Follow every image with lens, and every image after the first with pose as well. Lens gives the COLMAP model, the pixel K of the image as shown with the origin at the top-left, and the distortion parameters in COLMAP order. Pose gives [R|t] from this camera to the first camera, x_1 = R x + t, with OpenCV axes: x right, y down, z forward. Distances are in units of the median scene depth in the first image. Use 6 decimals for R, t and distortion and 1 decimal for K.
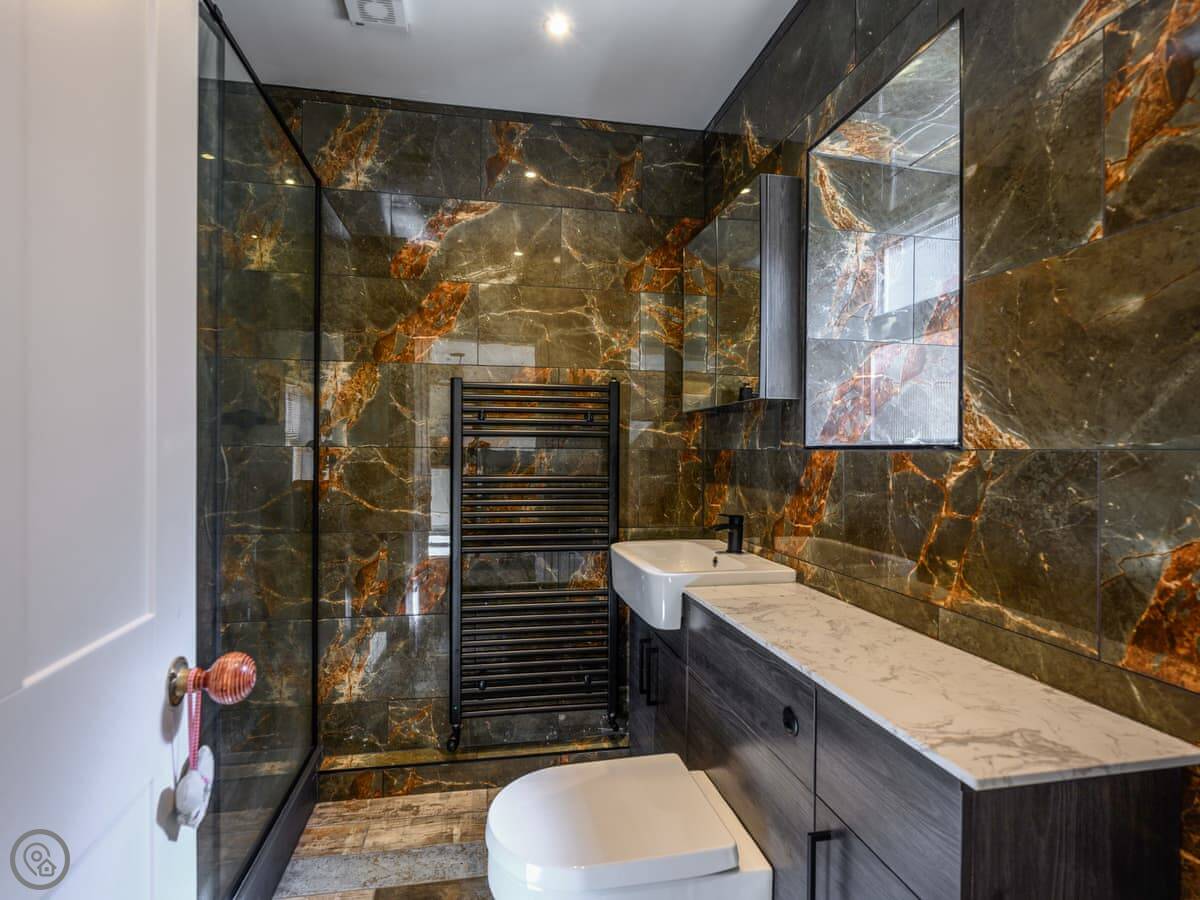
lens RADIAL K [[524.1, 0, 588.2], [0, 524.1, 452.7], [0, 0, 1]] dist [-0.008298, 0.000450]
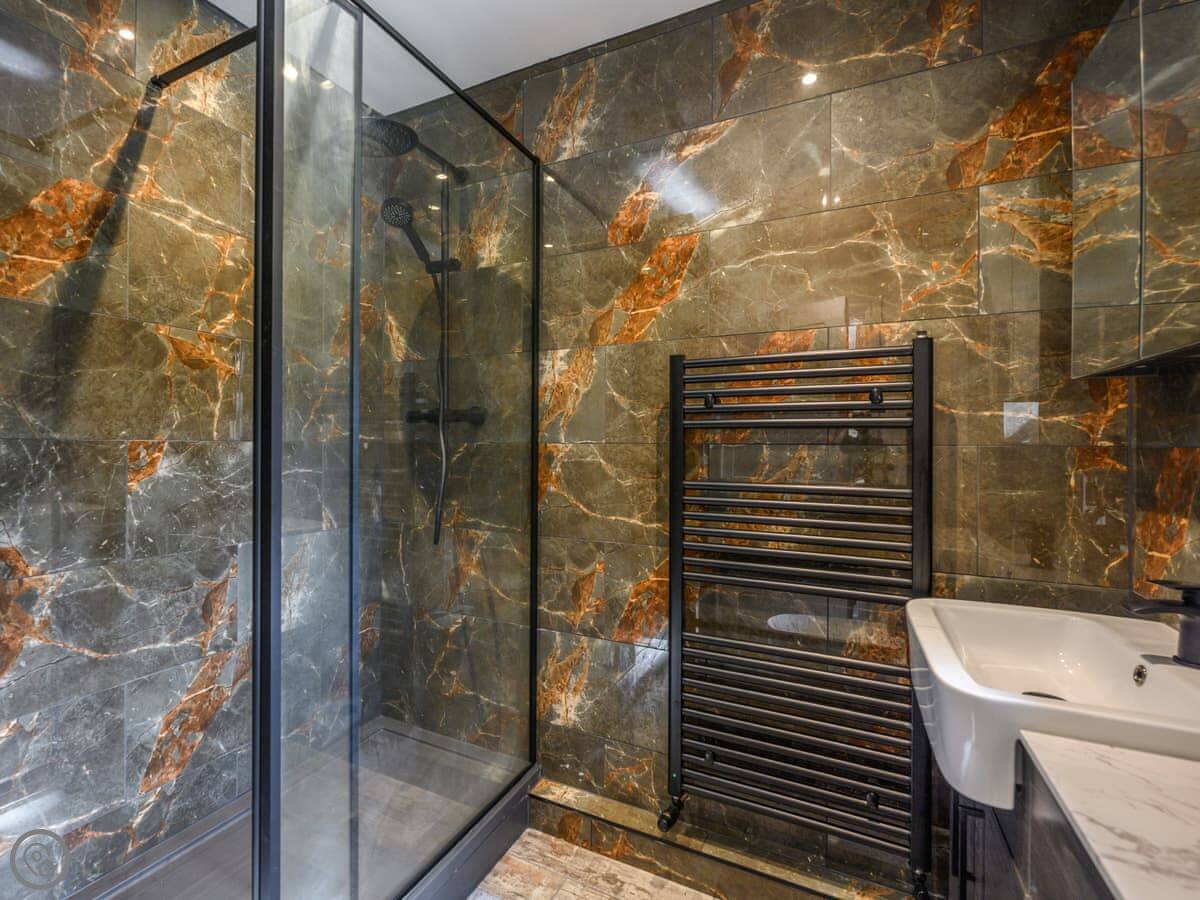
lens RADIAL K [[524.1, 0, 603.1], [0, 524.1, 443.1], [0, 0, 1]] dist [-0.008298, 0.000450]
pose [[0.797334, -0.001634, -0.603536, 0.133602], [-0.003831, 0.999962, -0.007768, -0.004360], [0.603526, 0.008506, 0.797298, 0.301314]]
